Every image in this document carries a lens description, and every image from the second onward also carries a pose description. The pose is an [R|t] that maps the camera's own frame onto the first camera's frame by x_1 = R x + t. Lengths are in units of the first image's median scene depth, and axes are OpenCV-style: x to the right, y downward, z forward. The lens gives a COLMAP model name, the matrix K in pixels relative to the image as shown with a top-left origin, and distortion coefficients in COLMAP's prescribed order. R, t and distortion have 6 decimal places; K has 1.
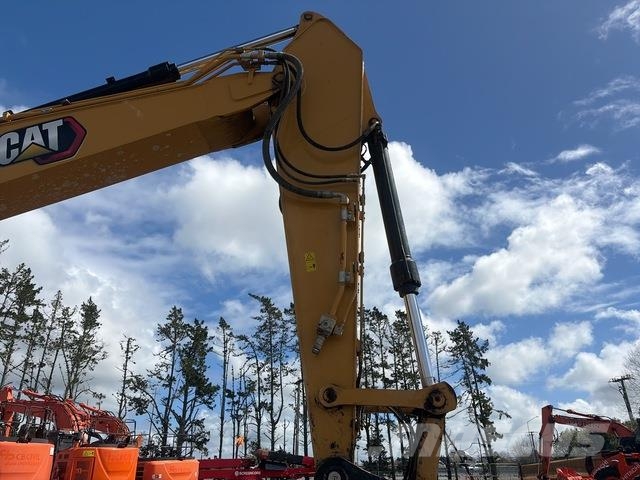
lens RADIAL K [[482.6, 0, 318.7], [0, 482.6, 239.8], [0, 0, 1]] dist [0.057451, -0.060824]
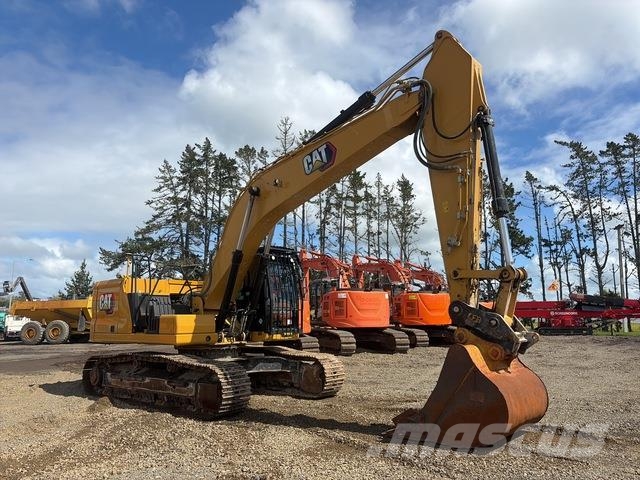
lens RADIAL K [[482.6, 0, 321.7], [0, 482.6, 245.8], [0, 0, 1]] dist [0.057451, -0.060824]
pose [[0.801746, -0.073707, -0.593103, 0.046138], [0.250108, 0.942672, 0.220943, -0.022871], [0.542816, -0.325480, 0.774218, -0.051139]]
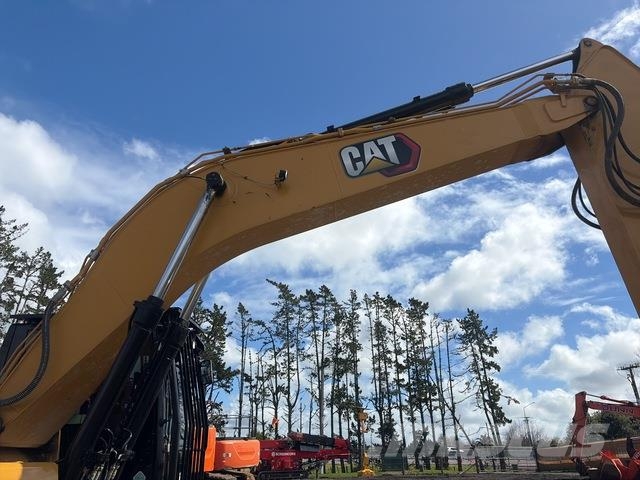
lens RADIAL K [[482.6, 0, 323.4], [0, 482.6, 240.6], [0, 0, 1]] dist [0.057451, -0.060824]
pose [[0.999559, 0.016041, 0.024984, -0.055269], [-0.016773, 0.999428, 0.029380, -0.002532], [-0.024499, -0.029786, 0.999256, -0.010077]]
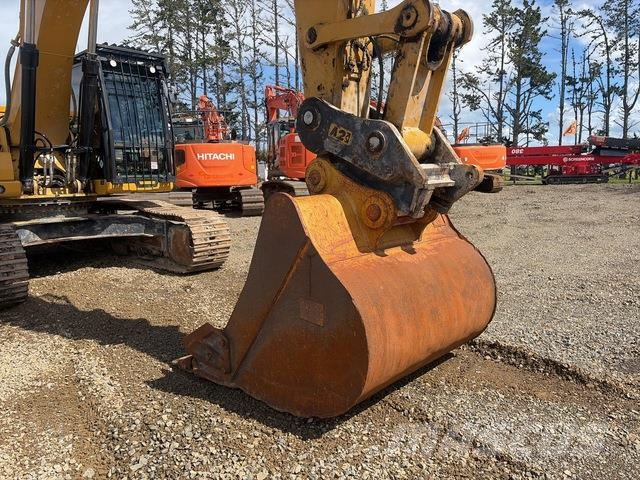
lens RADIAL K [[482.6, 0, 315.8], [0, 482.6, 236.4], [0, 0, 1]] dist [0.057451, -0.060824]
pose [[0.779633, 0.089430, -0.619818, 0.036011], [0.272160, 0.843009, 0.463967, 0.012136], [0.564005, -0.530413, 0.632898, 0.012239]]
